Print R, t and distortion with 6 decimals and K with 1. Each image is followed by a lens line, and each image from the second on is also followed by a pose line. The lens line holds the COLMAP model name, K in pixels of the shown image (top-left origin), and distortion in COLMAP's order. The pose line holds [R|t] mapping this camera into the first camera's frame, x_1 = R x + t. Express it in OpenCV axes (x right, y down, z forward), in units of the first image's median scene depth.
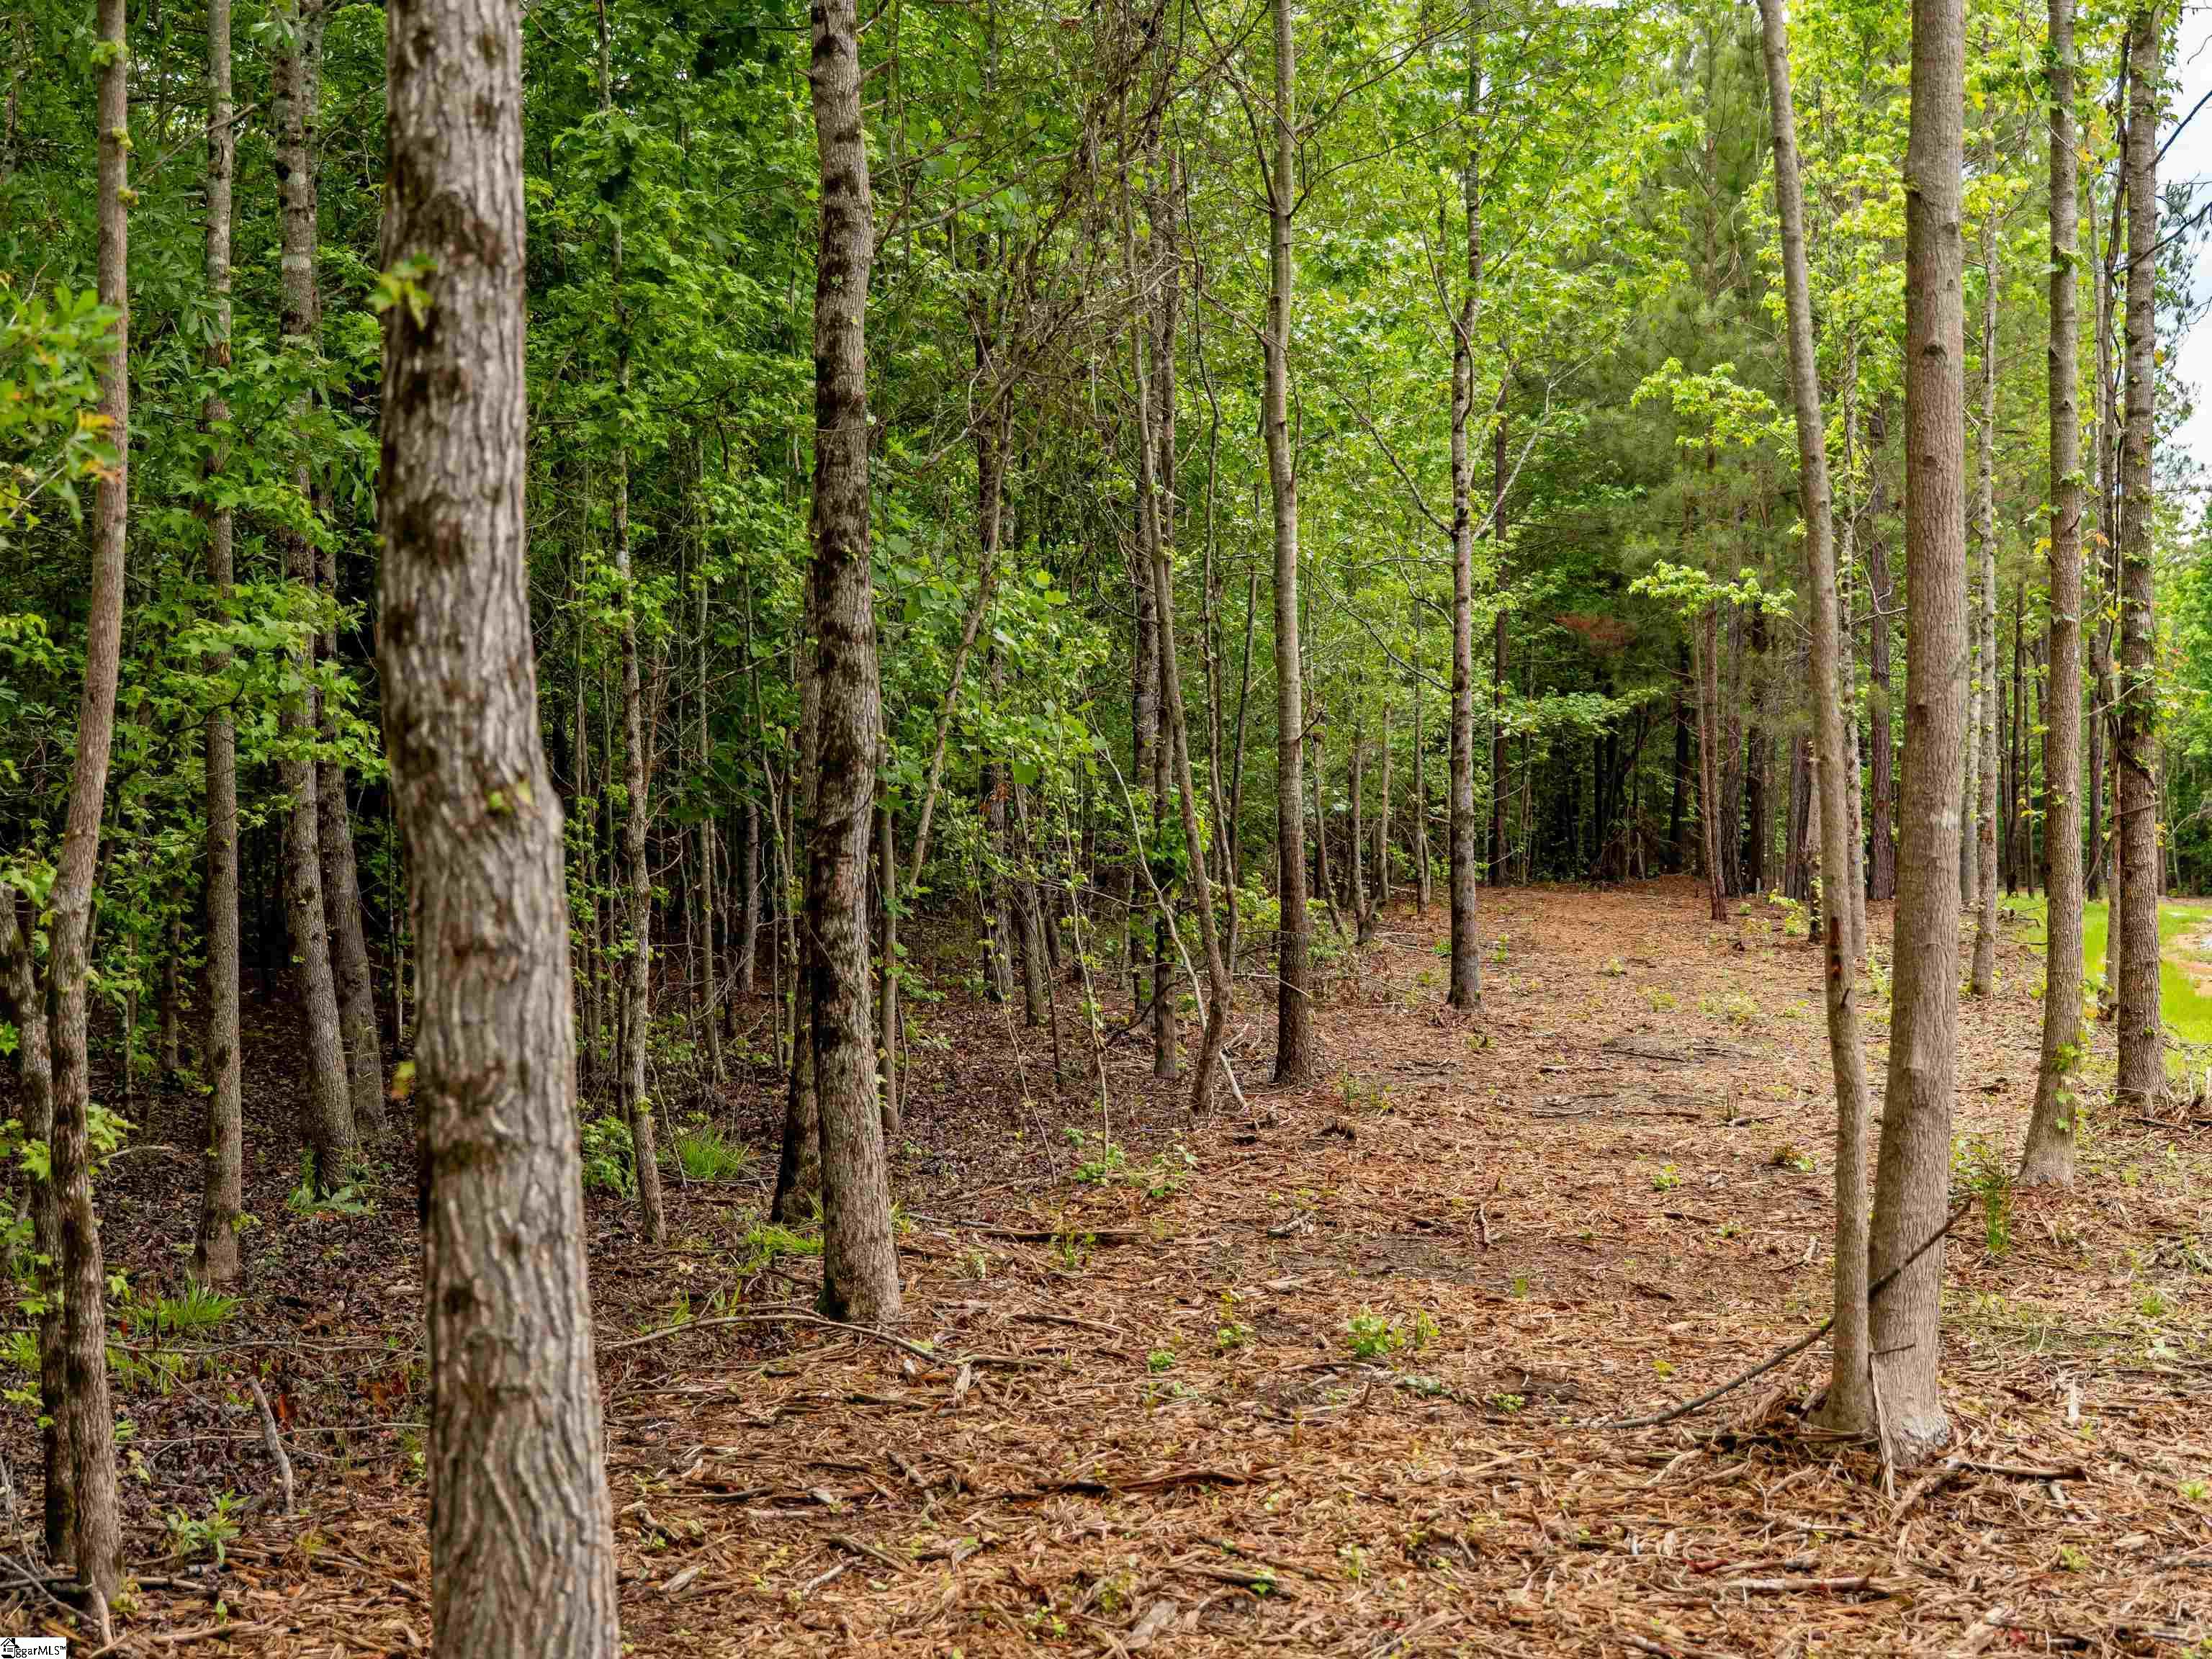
lens RADIAL K [[3090.7, 0, 1106.0], [0, 3090.7, 829.5], [0, 0, 1]] dist [-0.003273, 0.005628]
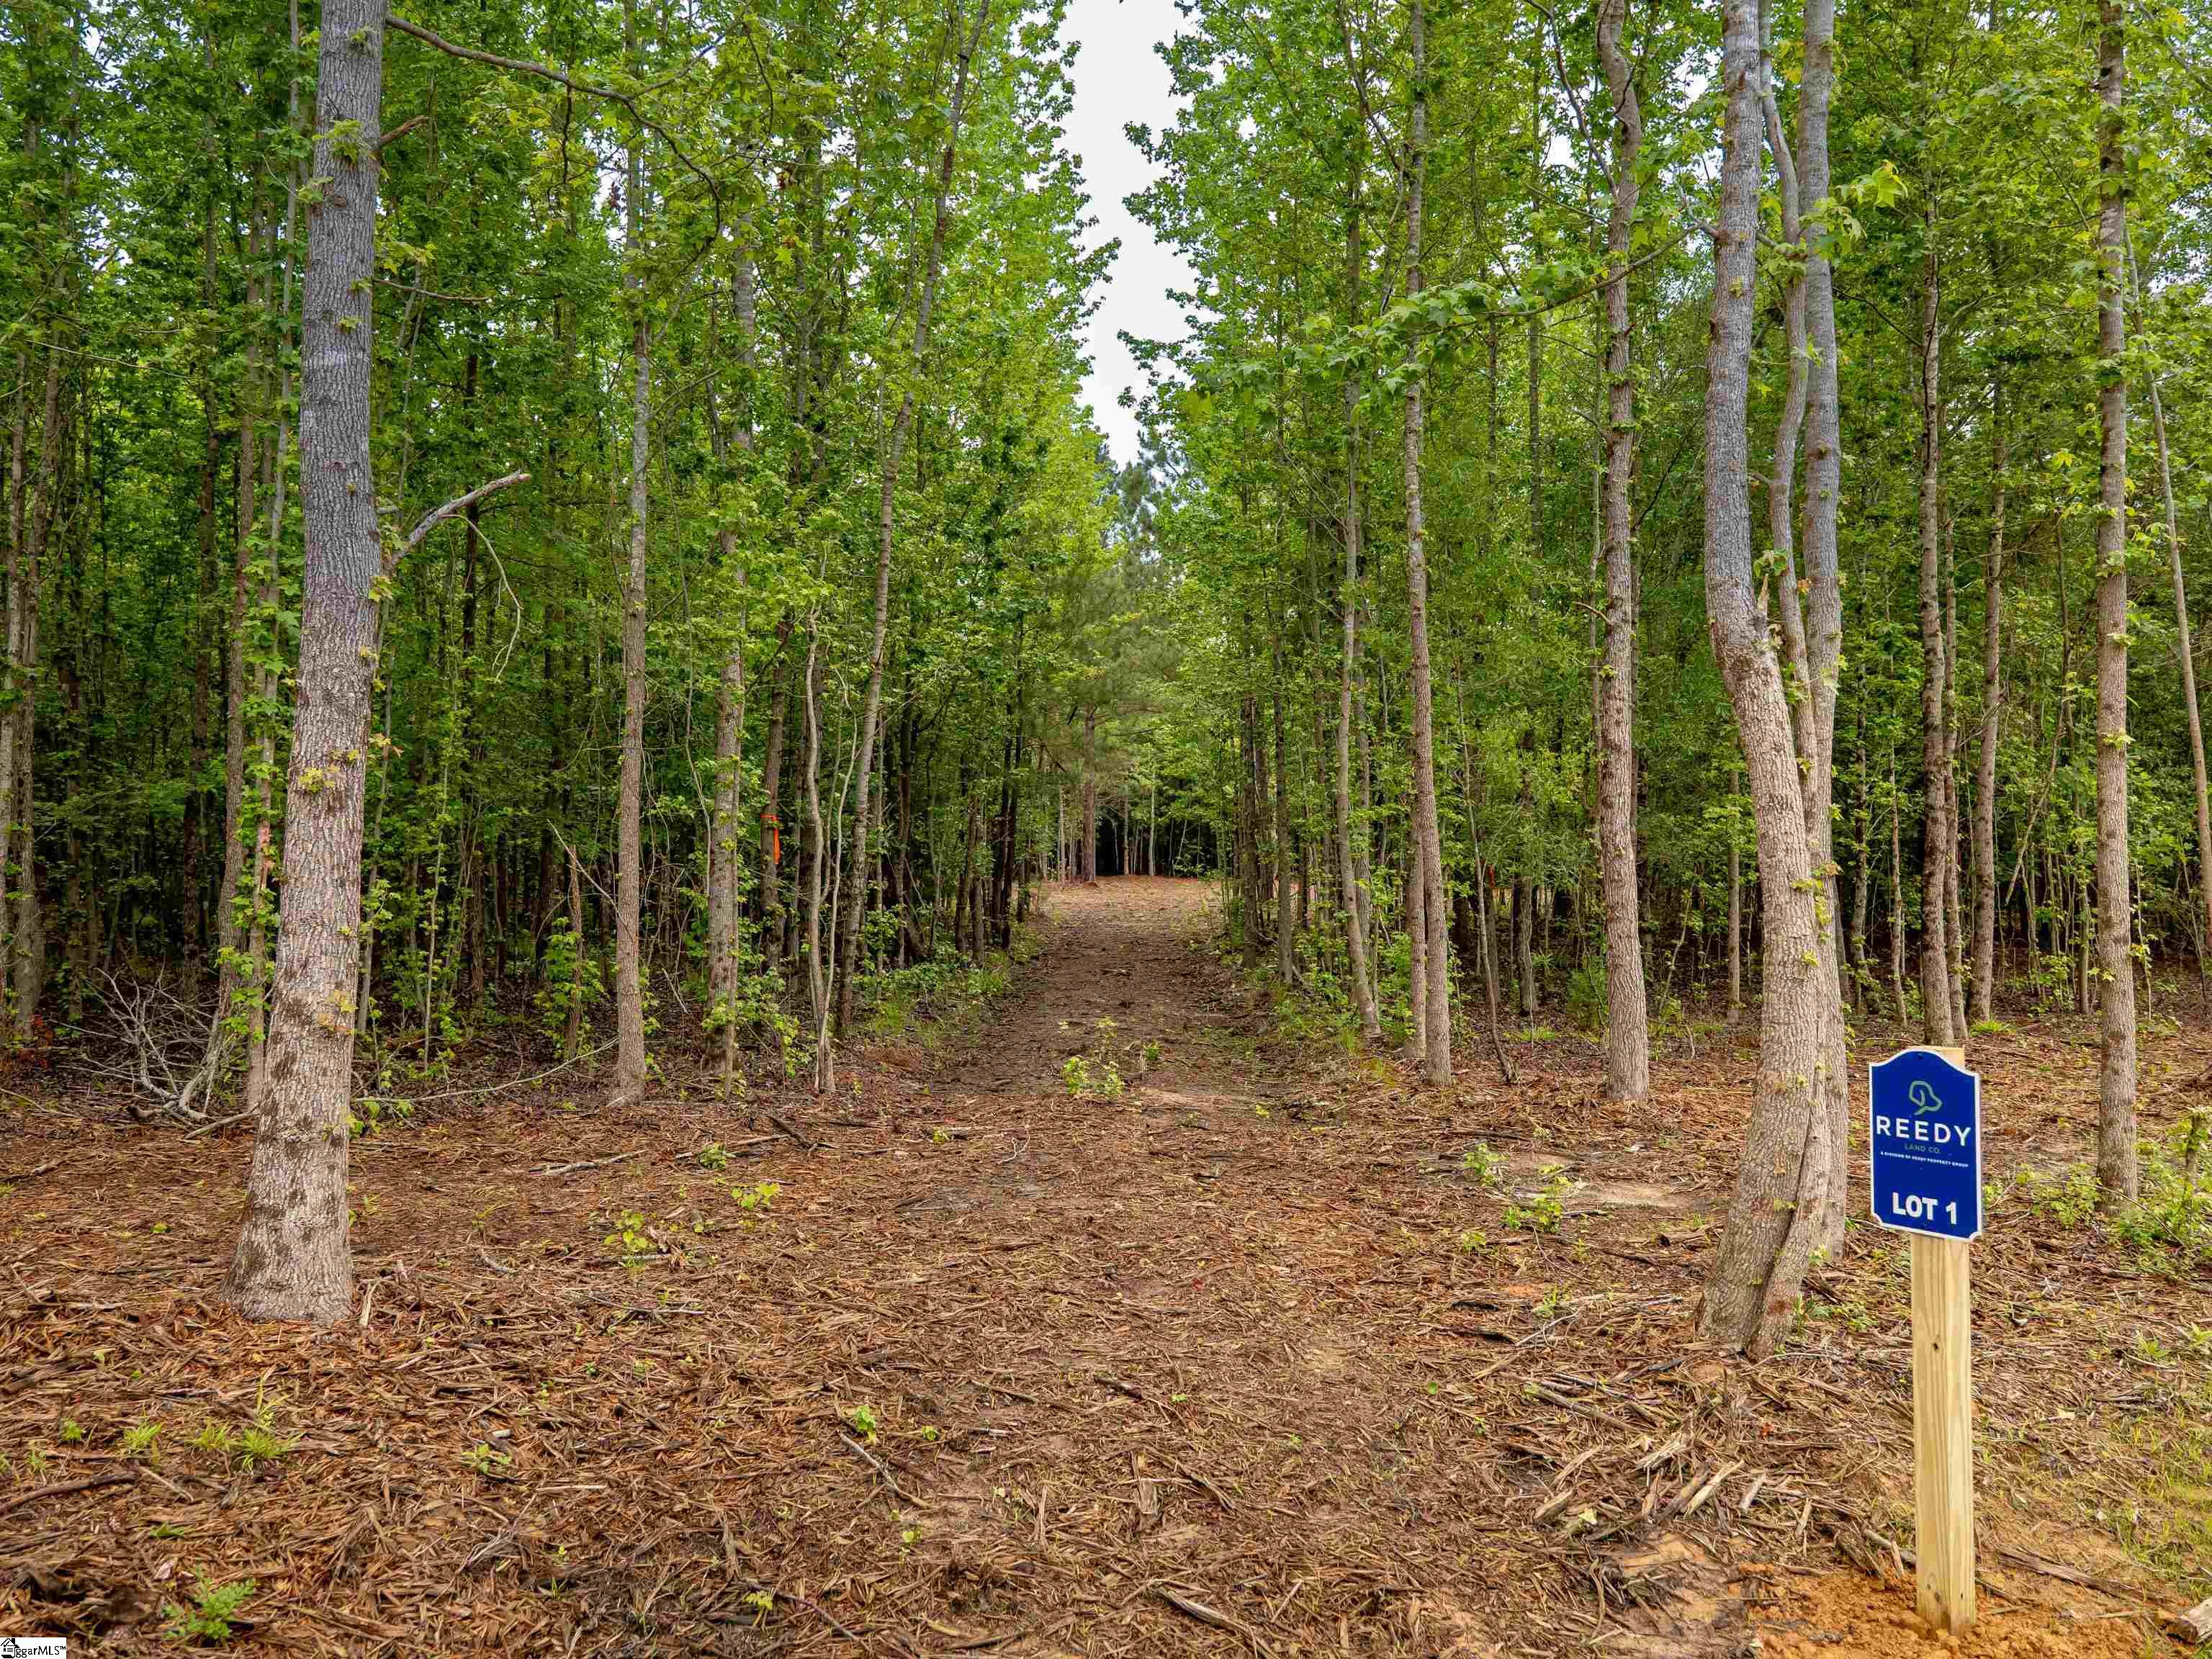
lens RADIAL K [[1737.1, 0, 1106.0], [0, 1737.1, 829.5], [0, 0, 1]] dist [-0.001702, -0.006922]
pose [[0.710743, -0.005742, -0.703428, 0.228464], [-0.022596, 0.999264, -0.030989, 0.011231], [0.703088, 0.037920, 0.710091, -0.310856]]
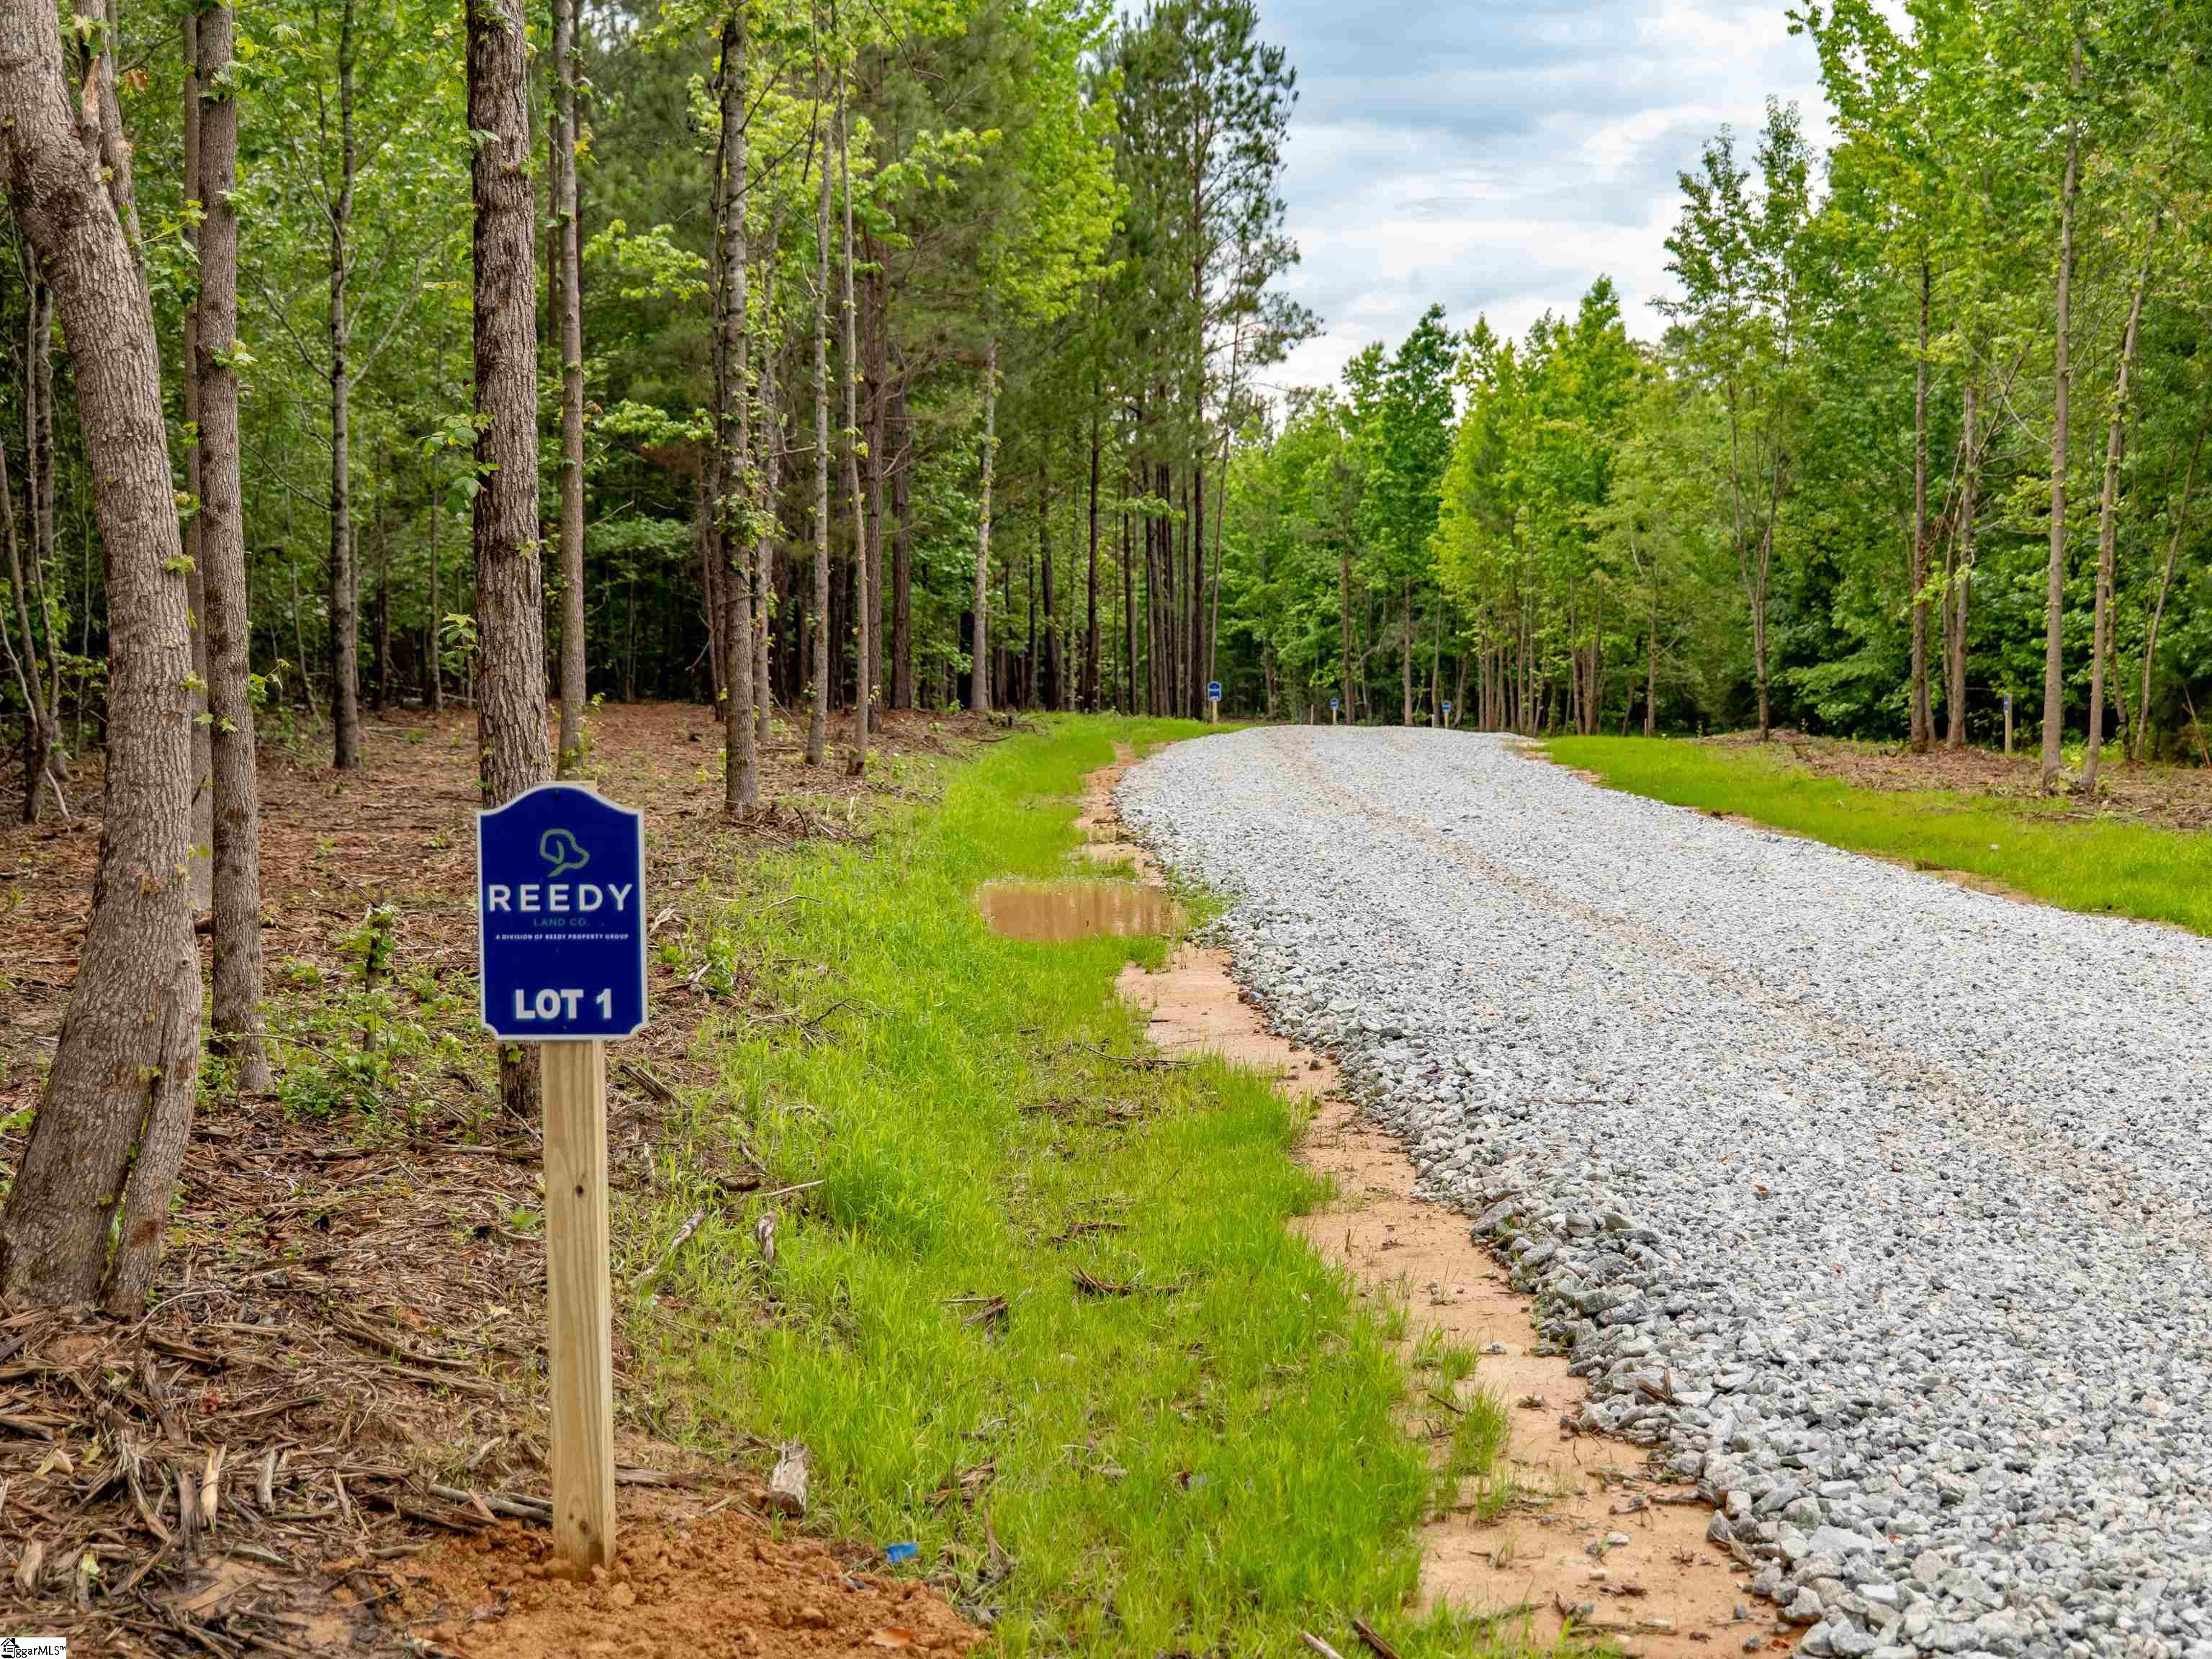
lens RADIAL K [[3426.7, 0, 1106.0], [0, 3426.7, 829.5], [0, 0, 1]] dist [-0.025971, 0.031545]
pose [[0.979168, -0.004292, 0.203004, 0.136383], [-0.004862, 0.998994, 0.044571, 0.019581], [-0.202991, -0.044630, 0.978163, -0.391110]]
